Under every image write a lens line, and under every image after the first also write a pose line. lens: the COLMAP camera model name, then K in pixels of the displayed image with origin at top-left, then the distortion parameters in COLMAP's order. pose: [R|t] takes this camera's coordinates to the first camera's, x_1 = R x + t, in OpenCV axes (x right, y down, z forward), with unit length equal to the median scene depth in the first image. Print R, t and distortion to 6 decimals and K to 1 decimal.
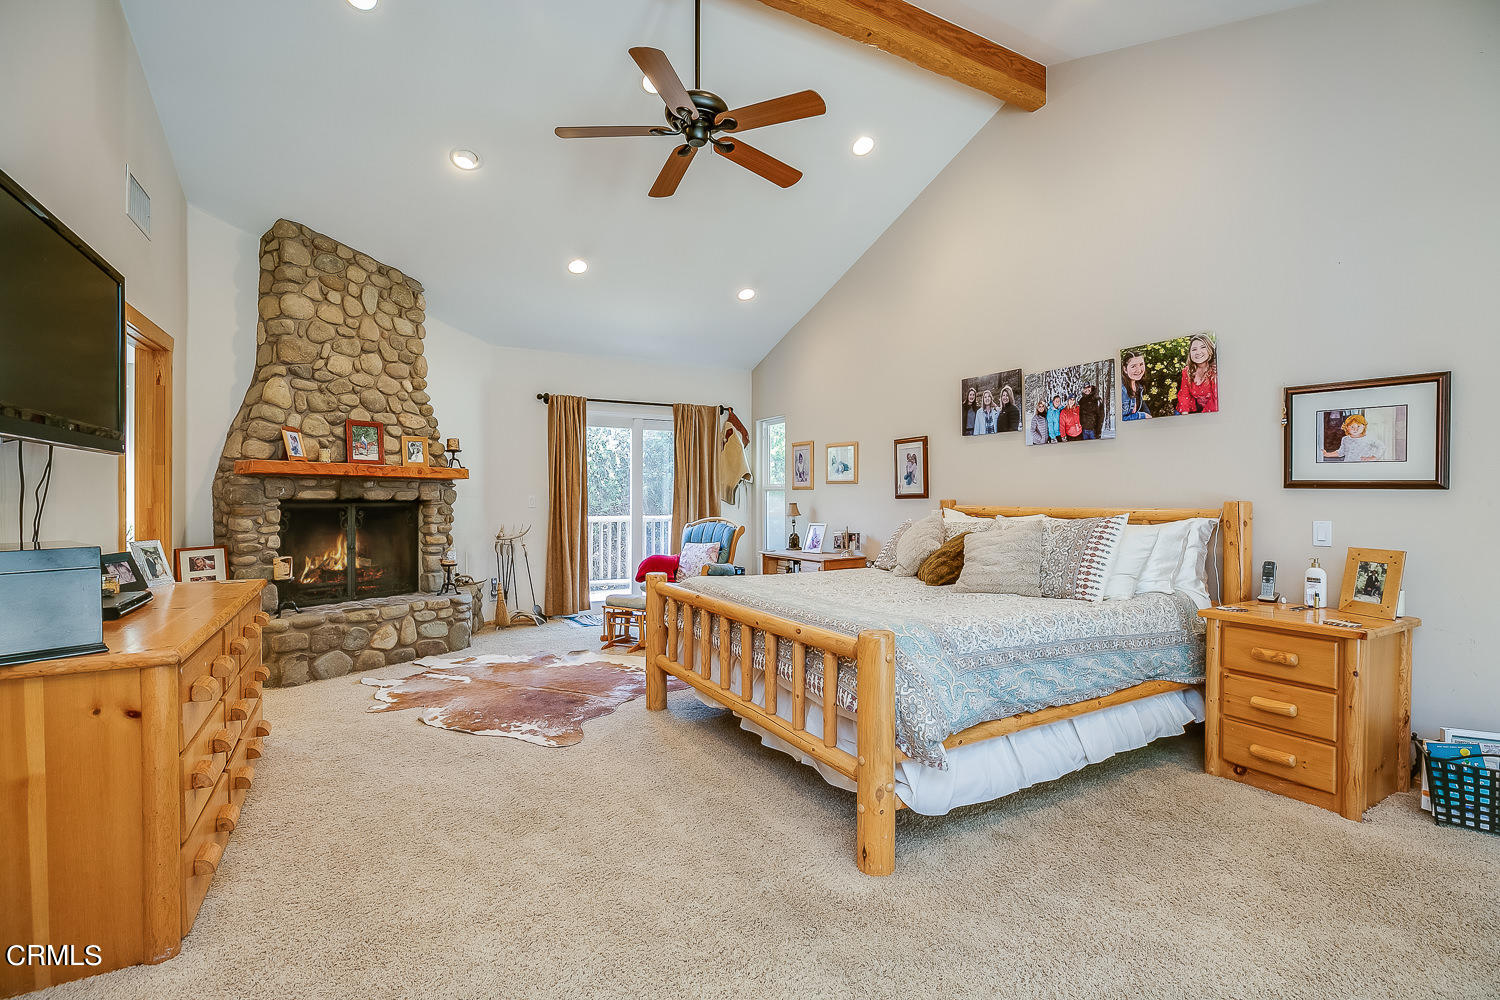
lens RADIAL K [[682.5, 0, 738.6], [0, 682.5, 485.4], [0, 0, 1]] dist [-0.060063, 0.020336]
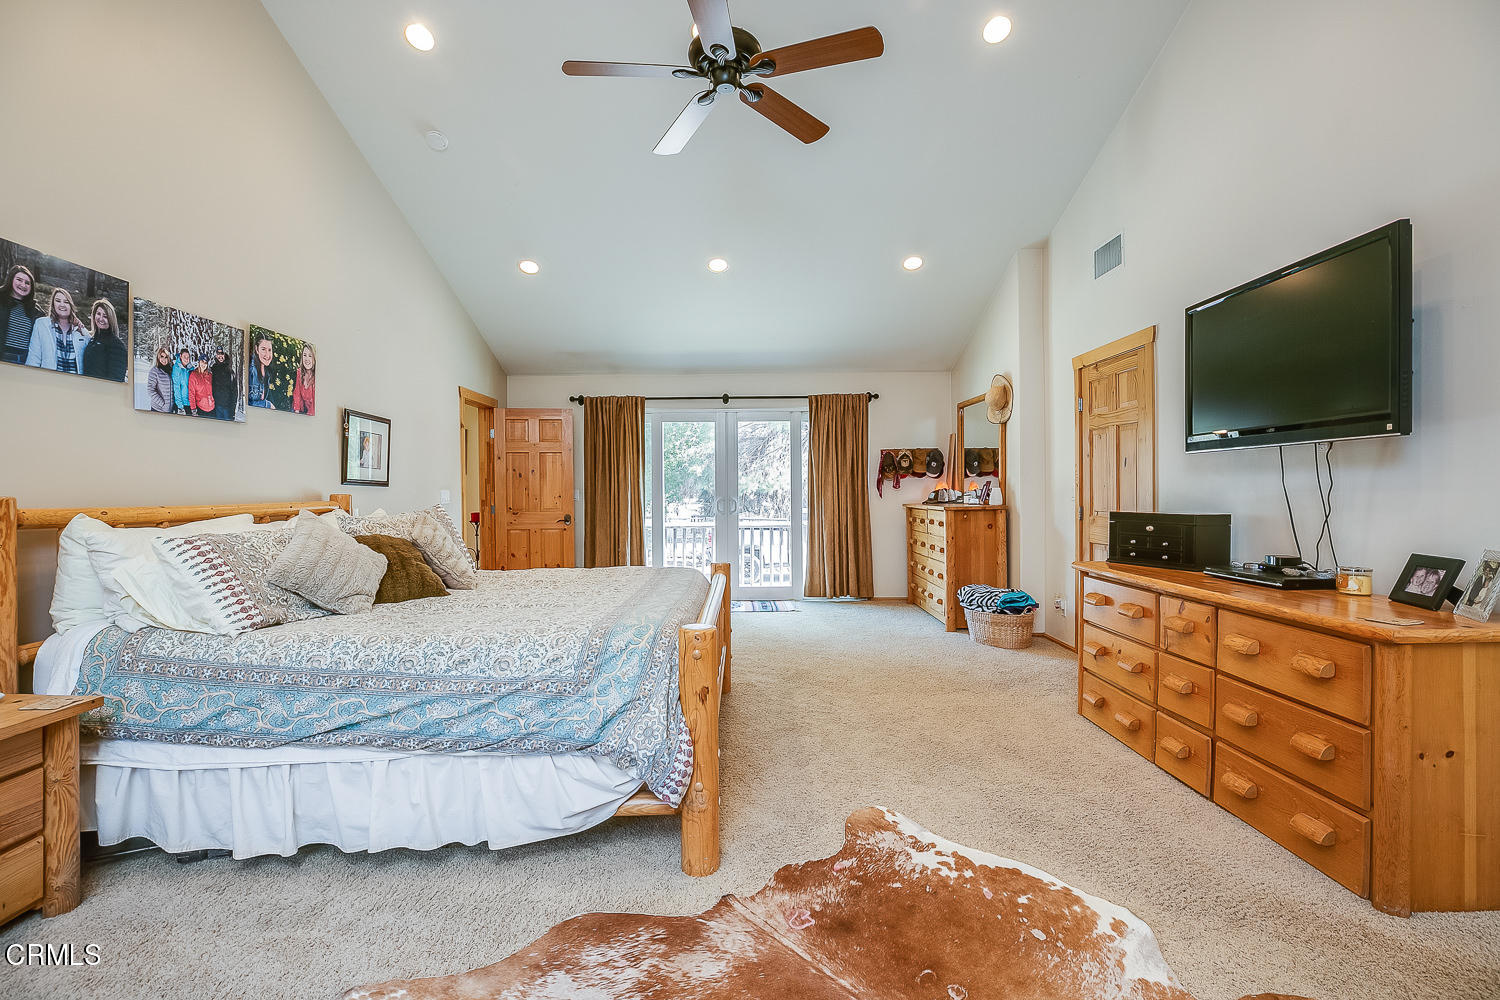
lens RADIAL K [[682.5, 0, 738.6], [0, 682.5, 485.4], [0, 0, 1]] dist [-0.060063, 0.020336]
pose [[-0.879082, 0.007055, 0.476618, -0.334610], [-0.003368, 0.999774, -0.021011, 0.021041], [-0.476658, -0.020076, -0.878859, 1.195248]]
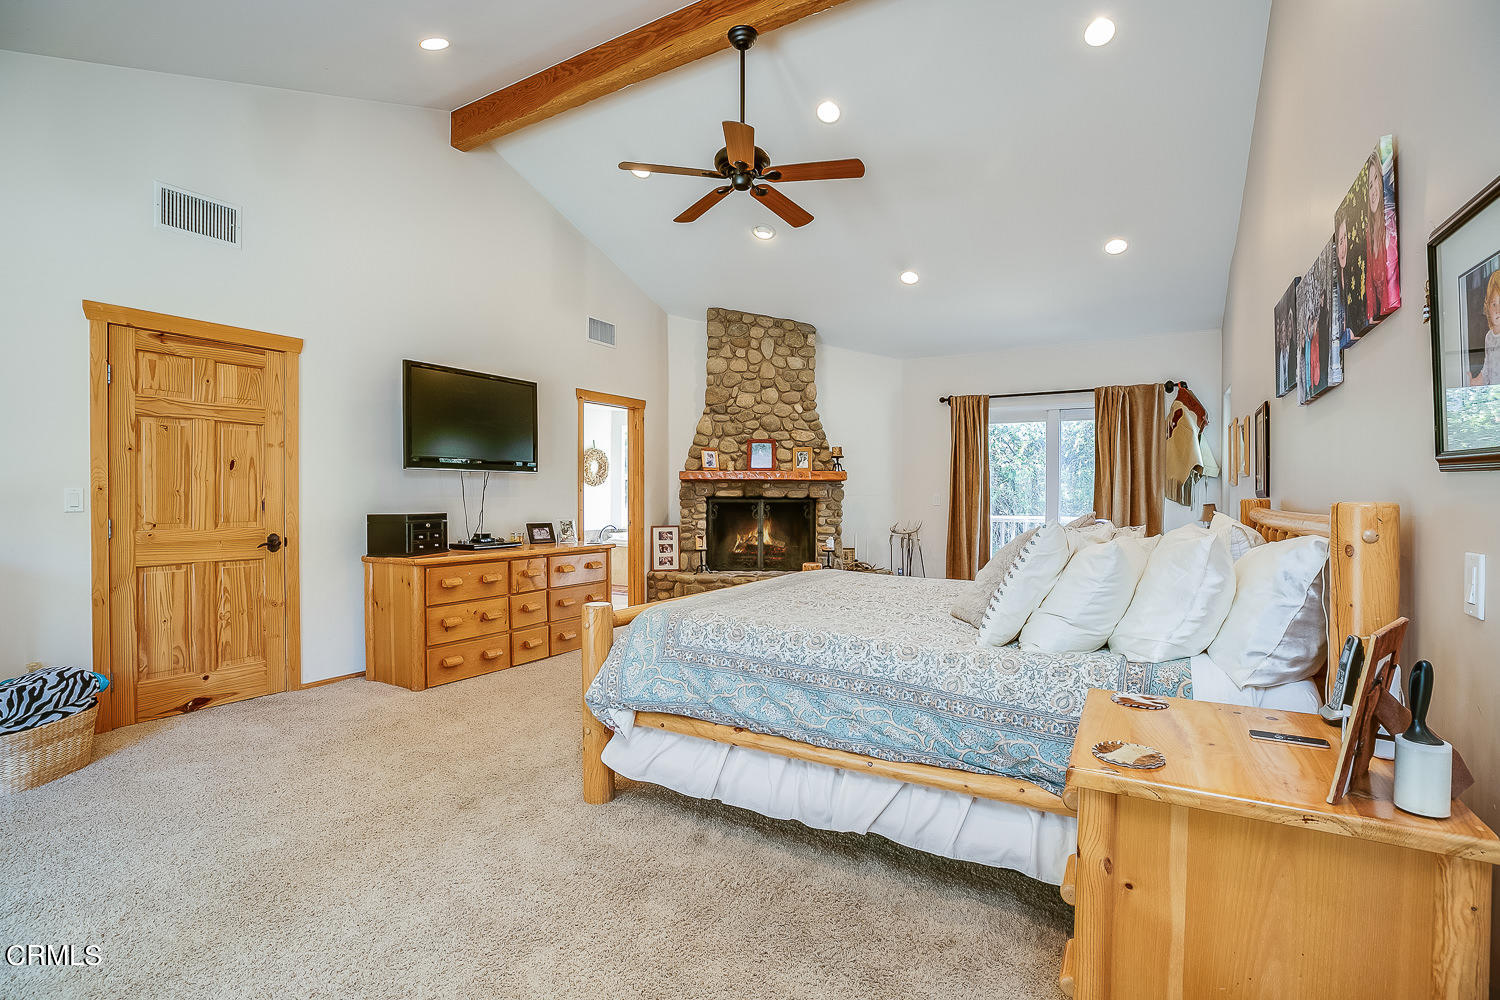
lens RADIAL K [[682.5, 0, 738.6], [0, 682.5, 485.4], [0, 0, 1]] dist [-0.060063, 0.020336]
pose [[0.505876, -0.011668, -0.862527, 0.642549], [0.011778, 0.999909, -0.006619, 0.006591], [0.862526, -0.006811, 0.505967, 0.276303]]
